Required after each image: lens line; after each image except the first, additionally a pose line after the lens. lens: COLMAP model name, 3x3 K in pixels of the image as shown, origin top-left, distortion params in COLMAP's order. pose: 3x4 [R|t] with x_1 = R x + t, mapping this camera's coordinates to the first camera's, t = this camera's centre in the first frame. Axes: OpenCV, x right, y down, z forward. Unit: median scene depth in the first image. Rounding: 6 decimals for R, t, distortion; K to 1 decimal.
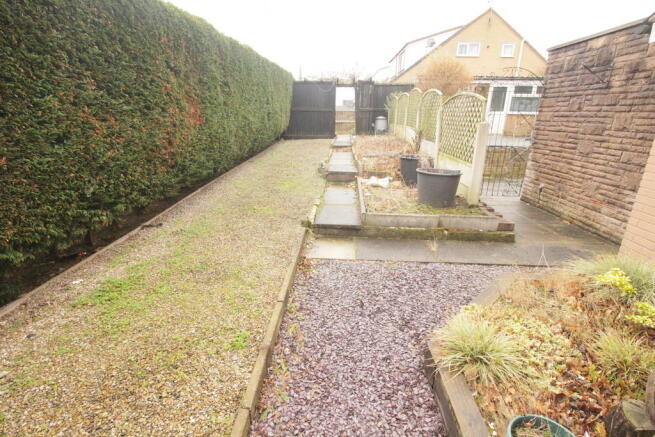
lens RADIAL K [[309.9, 0, 327.5], [0, 309.9, 218.5], [0, 0, 1]] dist [-0.000578, -0.000299]
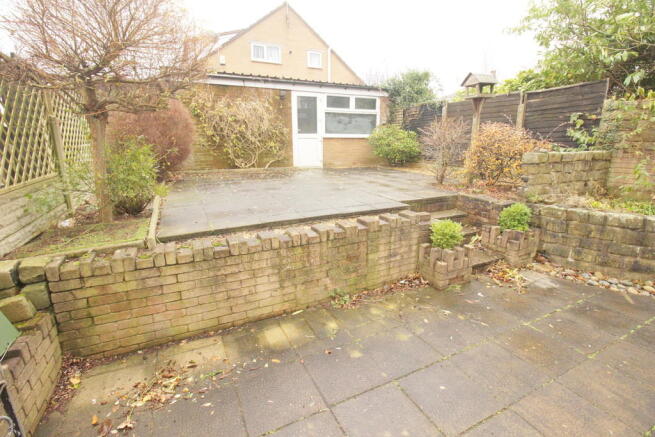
lens RADIAL K [[309.9, 0, 327.5], [0, 309.9, 218.5], [0, 0, 1]] dist [-0.000578, -0.000299]
pose [[0.882183, -0.124128, 0.454253, 0.270180], [0.156539, 0.987077, -0.034282, -0.144599], [-0.444127, 0.101352, 0.890213, 0.430569]]
